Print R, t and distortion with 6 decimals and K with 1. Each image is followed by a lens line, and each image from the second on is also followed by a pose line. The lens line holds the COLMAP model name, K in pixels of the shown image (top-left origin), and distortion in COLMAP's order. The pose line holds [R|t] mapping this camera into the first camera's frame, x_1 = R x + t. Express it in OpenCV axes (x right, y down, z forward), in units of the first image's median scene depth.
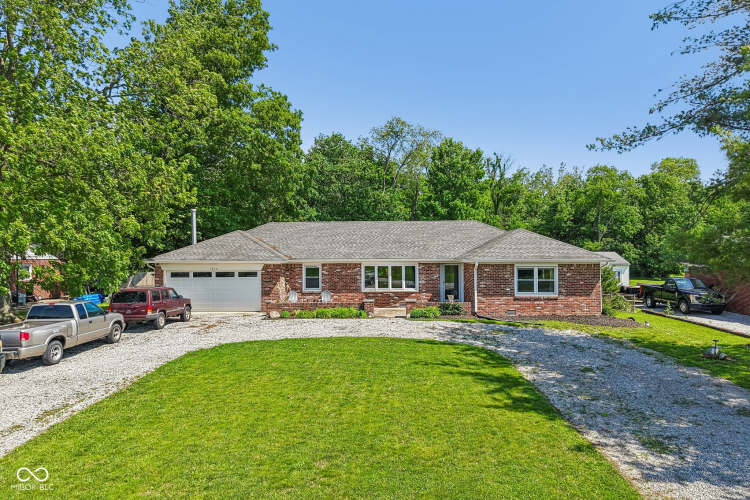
lens RADIAL K [[499.7, 0, 373.4], [0, 499.7, 244.6], [0, 0, 1]] dist [0.008282, -0.000033]
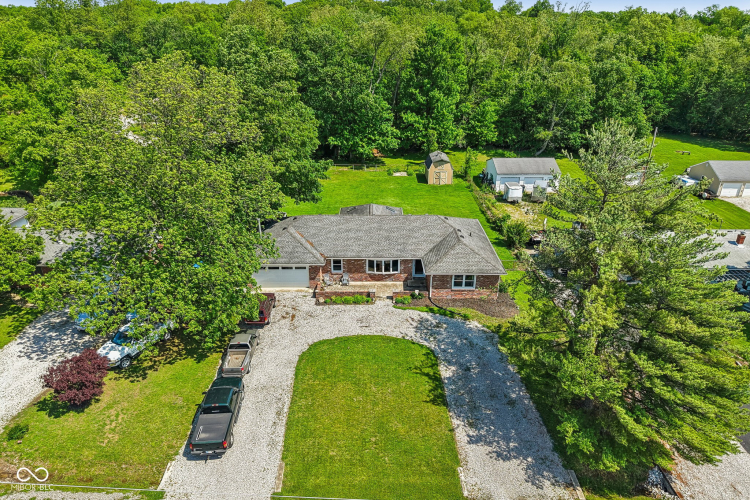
lens RADIAL K [[495.7, 0, 375.0], [0, 495.7, 250.0], [0, 0, 1]] dist [0.031829, -0.000796]
pose [[0.998846, -0.010916, 0.046774, -0.075656], [-0.010096, 0.904351, 0.426670, -0.728006], [-0.046958, -0.426650, 0.903197, -0.521319]]
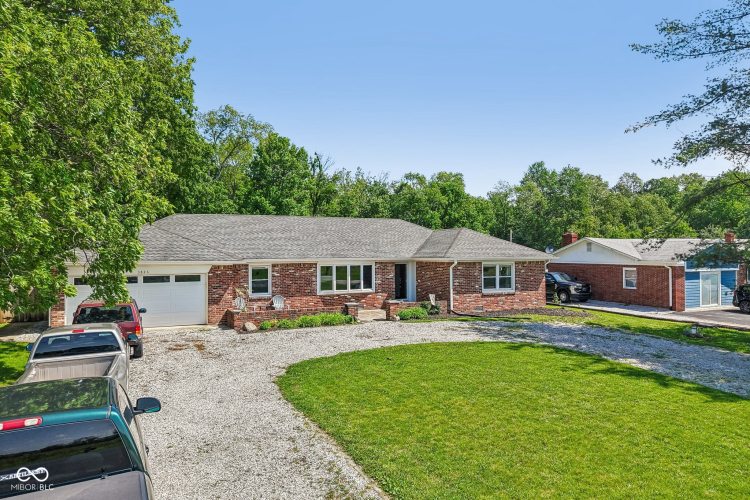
lens RADIAL K [[501.9, 0, 375.0], [0, 501.9, 250.0], [0, 0, 1]] dist [0.030078, -0.033217]
pose [[0.889365, 0.001371, 0.457195, -0.354735], [-0.006764, 0.999926, 0.010158, 0.004631], [-0.457147, -0.012126, 0.889308, 0.159685]]
